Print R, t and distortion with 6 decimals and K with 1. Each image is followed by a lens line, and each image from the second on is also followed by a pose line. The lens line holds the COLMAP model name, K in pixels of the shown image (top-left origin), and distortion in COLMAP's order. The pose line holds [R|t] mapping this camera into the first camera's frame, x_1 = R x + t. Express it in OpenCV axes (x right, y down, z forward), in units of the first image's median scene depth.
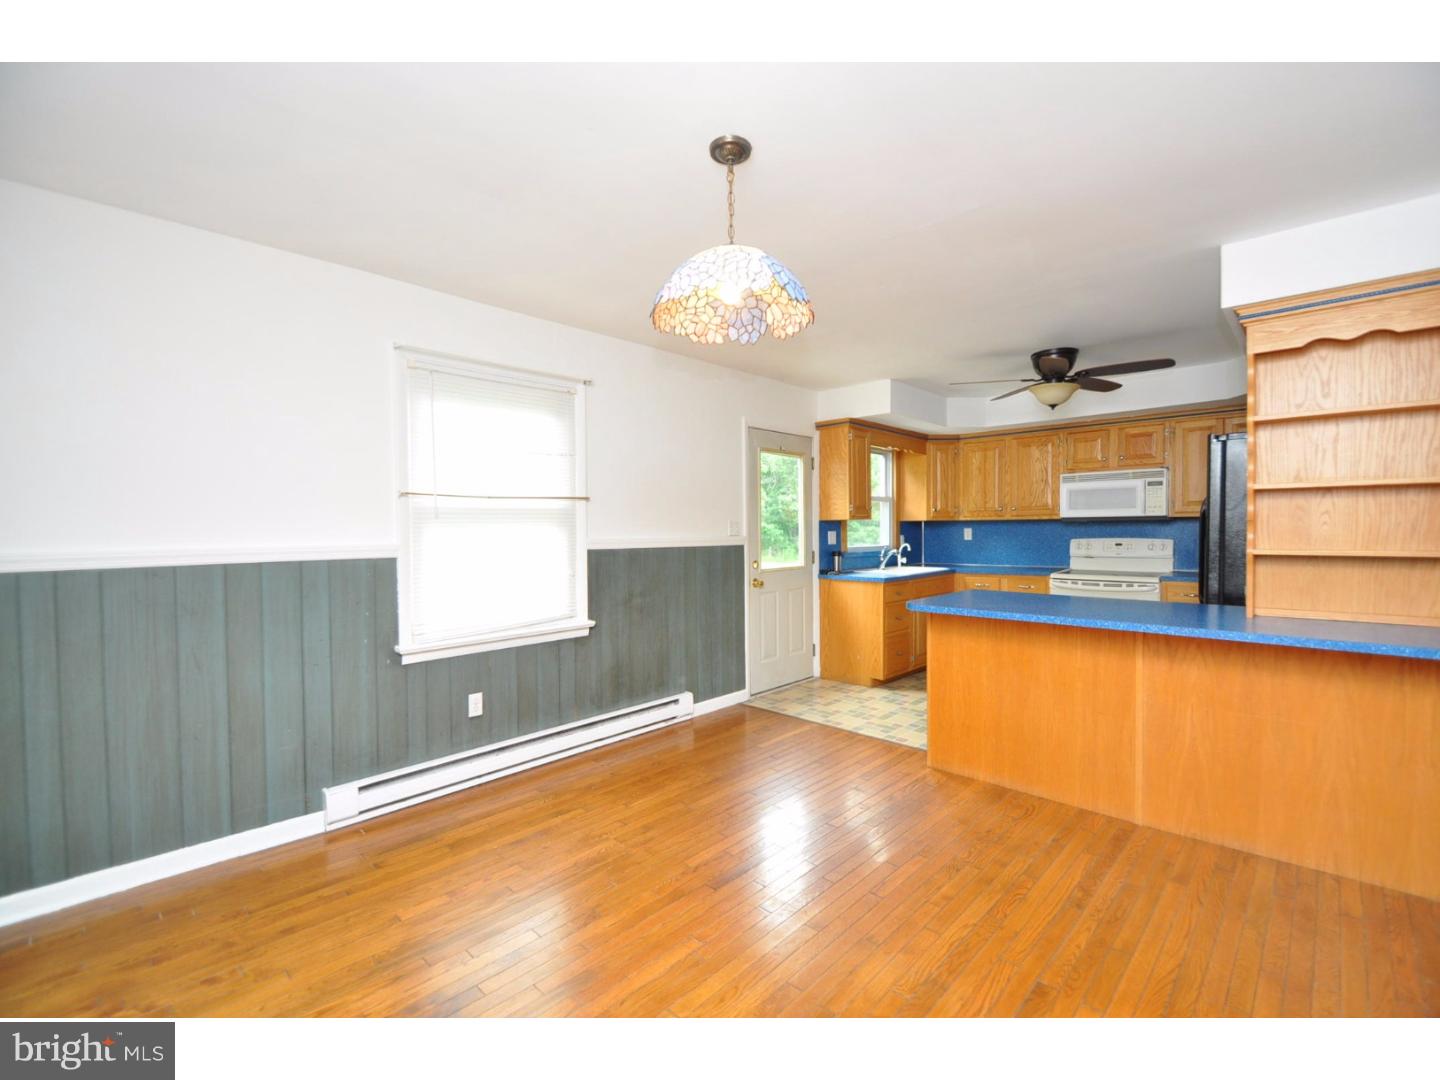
lens RADIAL K [[630.2, 0, 724.5], [0, 630.2, 533.4], [0, 0, 1]] dist [-0.001864, -0.002179]
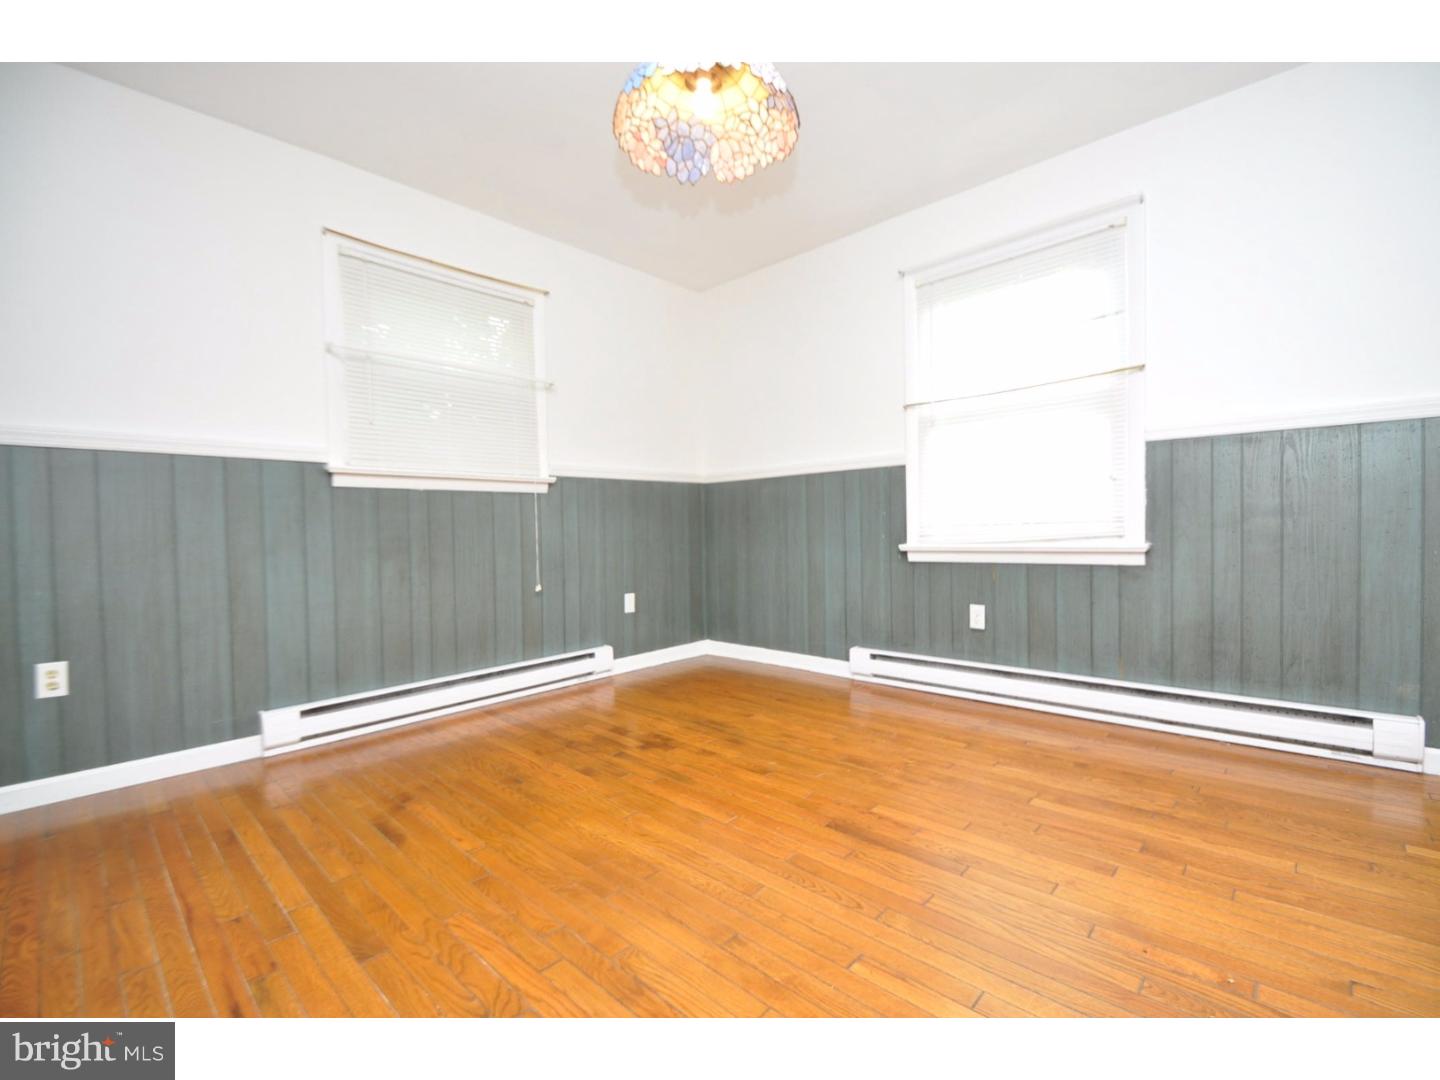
lens RADIAL K [[630.2, 0, 713.9], [0, 630.2, 539.4], [0, 0, 1]] dist [-0.001864, -0.002179]
pose [[0.006230, 0.033494, -0.999419, 0.475218], [0.017160, 0.999288, 0.033597, 0.102201], [0.999833, -0.017359, 0.005650, 0.523118]]
